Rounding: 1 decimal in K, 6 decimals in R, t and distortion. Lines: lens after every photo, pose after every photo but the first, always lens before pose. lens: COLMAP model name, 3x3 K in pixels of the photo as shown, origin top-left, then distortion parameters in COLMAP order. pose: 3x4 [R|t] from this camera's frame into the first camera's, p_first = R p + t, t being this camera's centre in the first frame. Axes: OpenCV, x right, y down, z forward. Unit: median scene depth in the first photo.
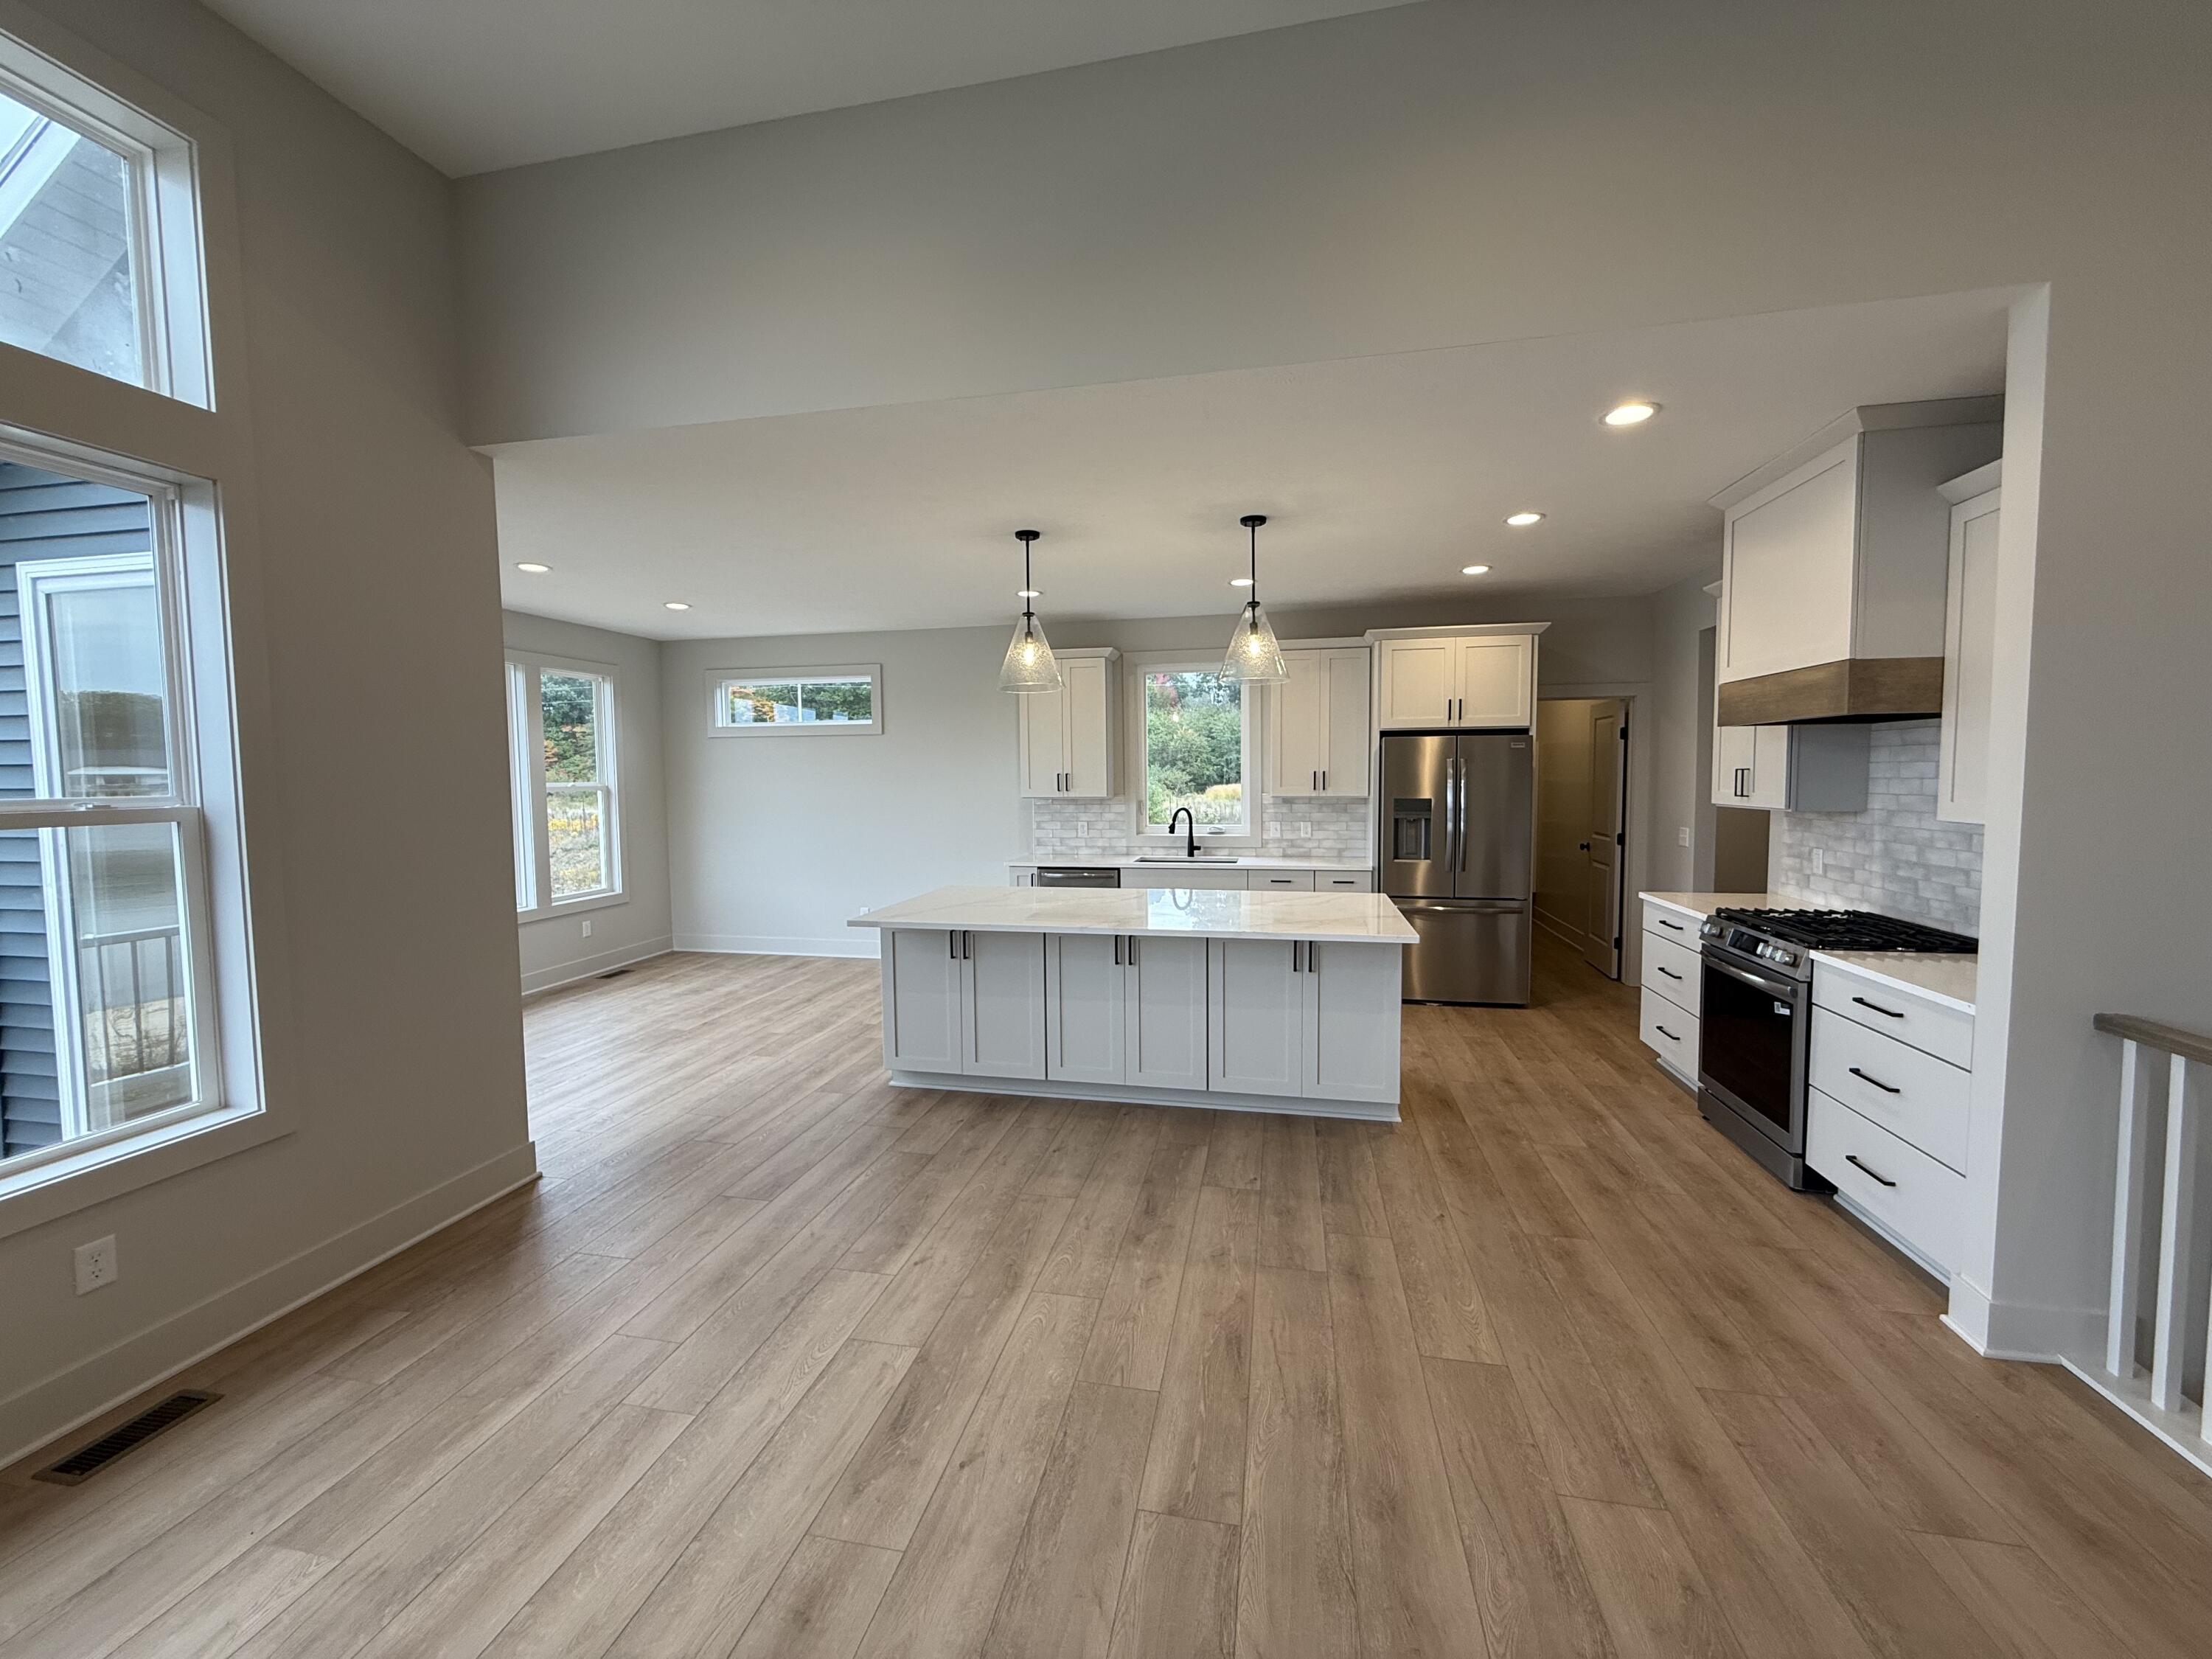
lens RADIAL K [[878.9, 0, 1106.0], [0, 878.9, 829.5], [0, 0, 1]] dist [-0.001798, -0.000435]
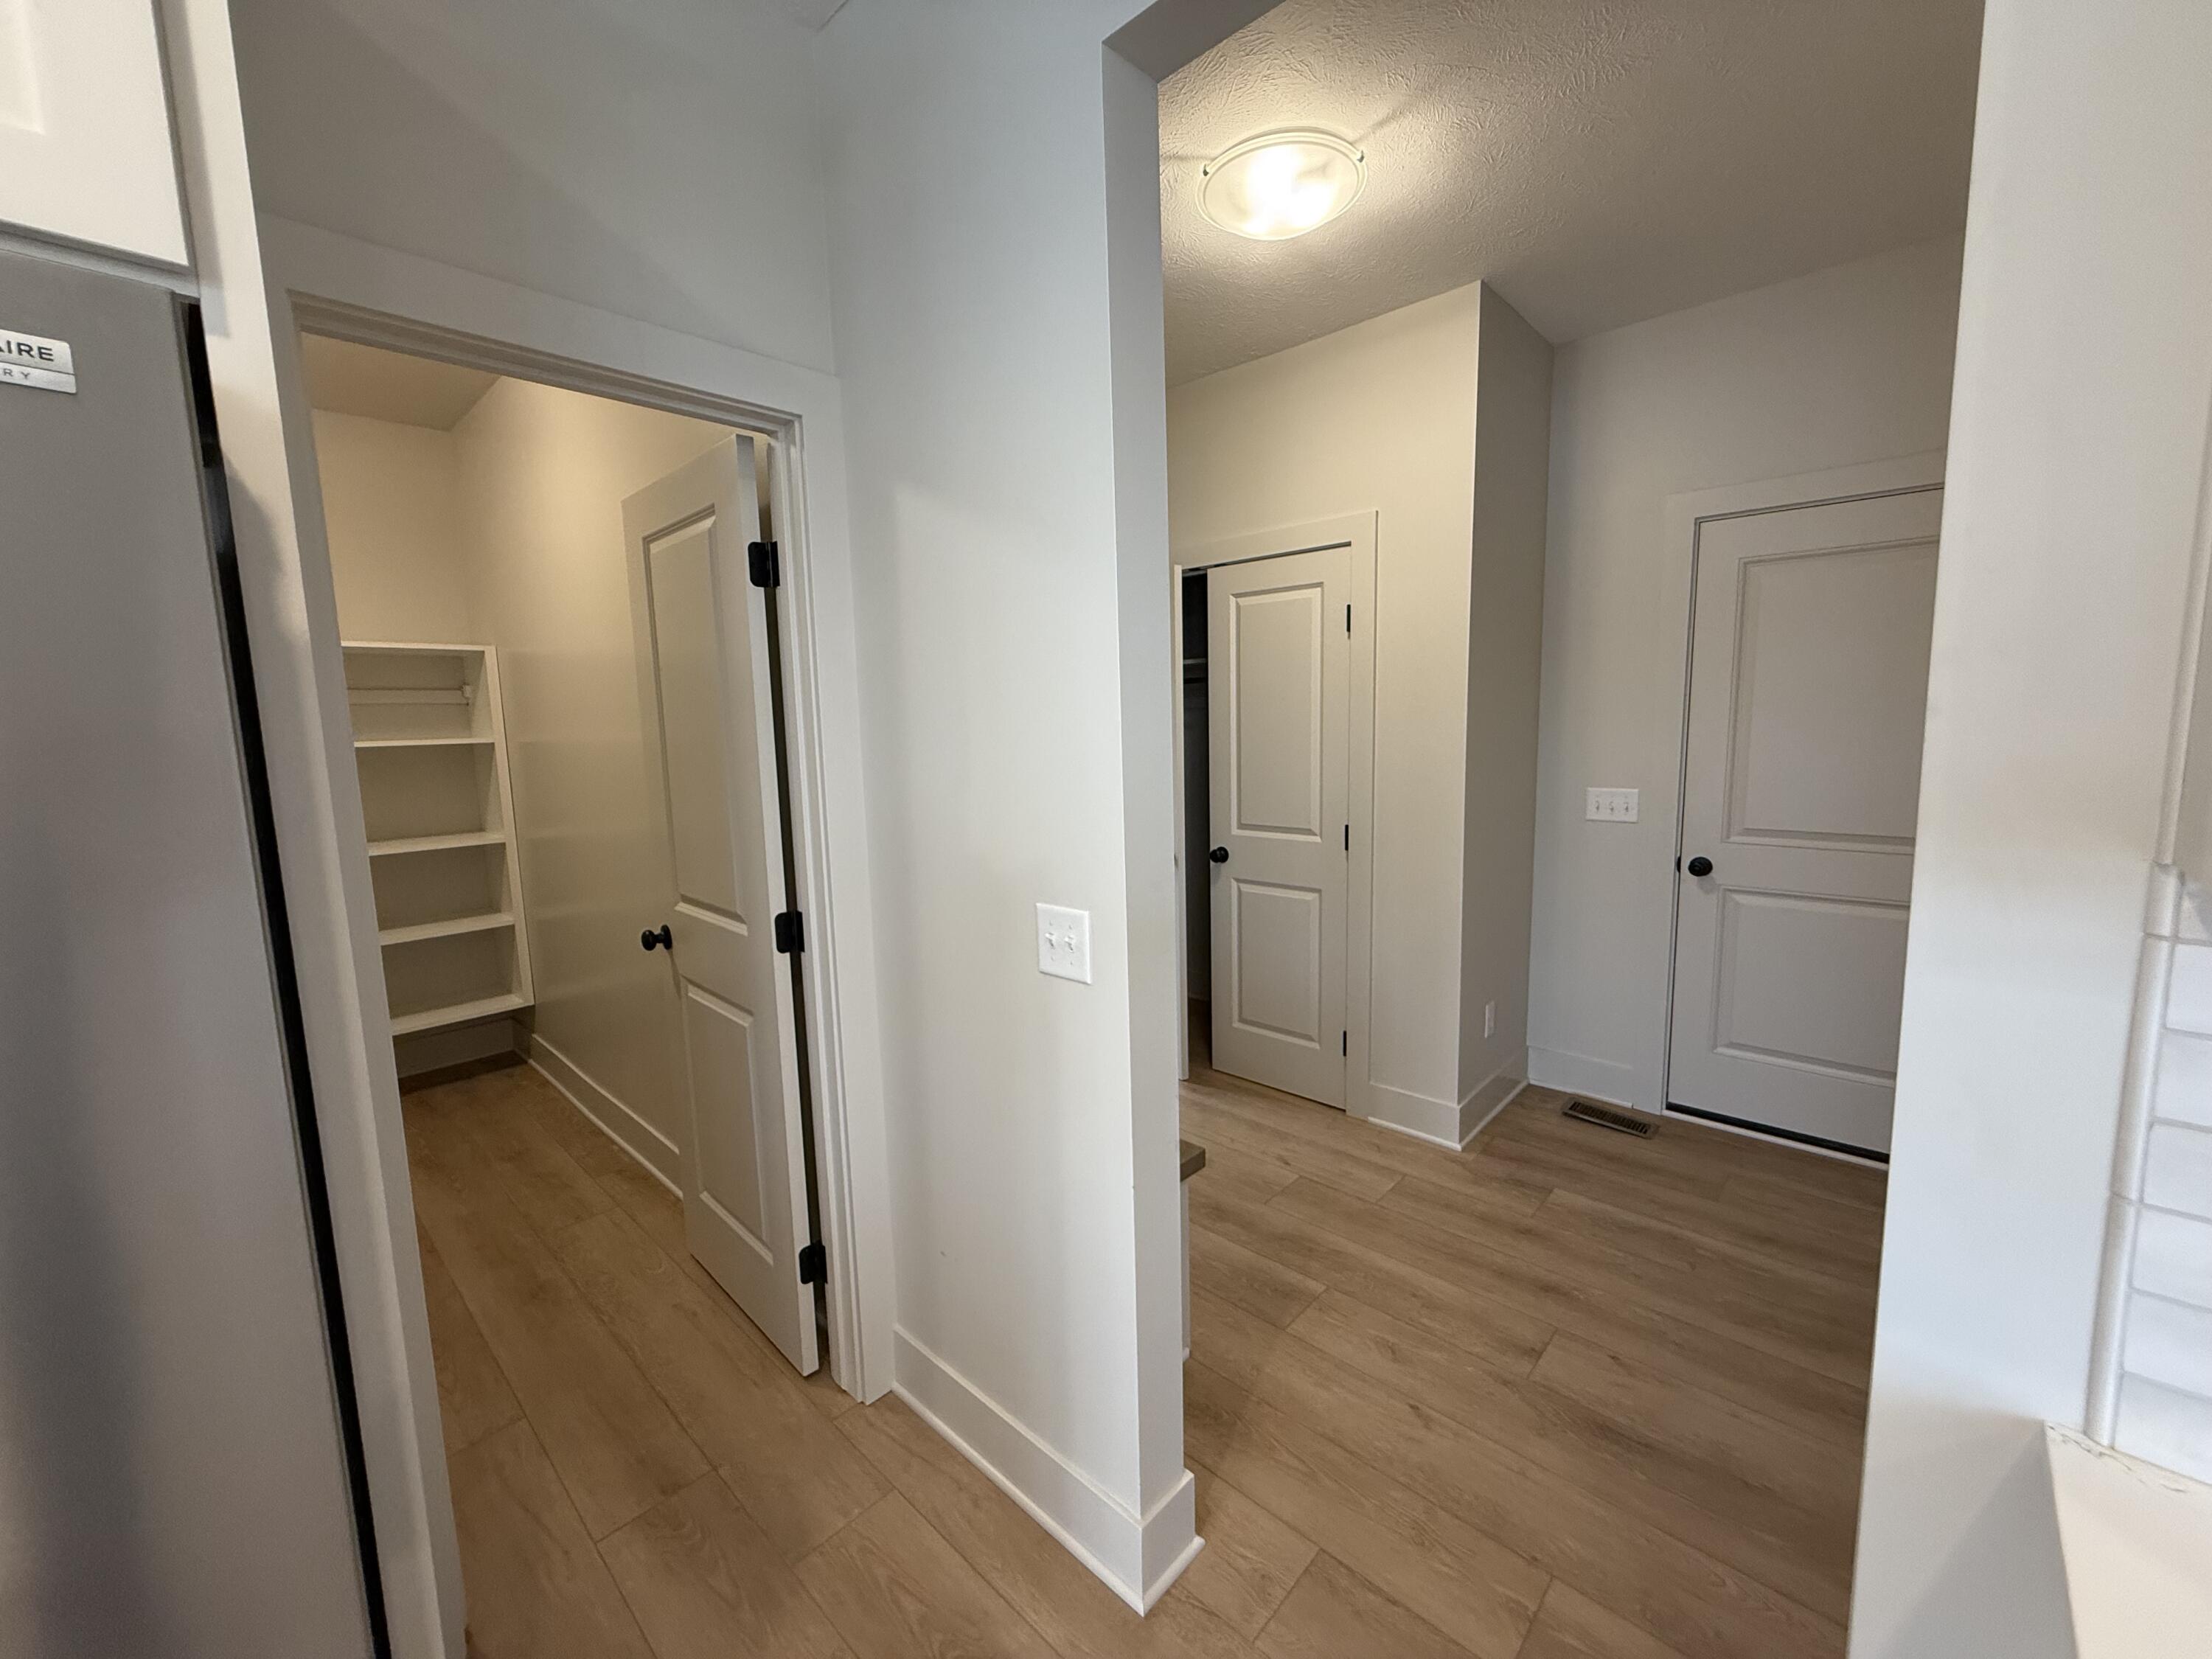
lens RADIAL K [[878.9, 0, 1106.0], [0, 878.9, 829.5], [0, 0, 1]] dist [-0.001798, -0.000435]
pose [[0.524231, -0.106616, 0.844876, 0.396530], [0.073449, 0.994095, 0.079872, -0.039012], [-0.848403, 0.020184, 0.528967, 0.751499]]
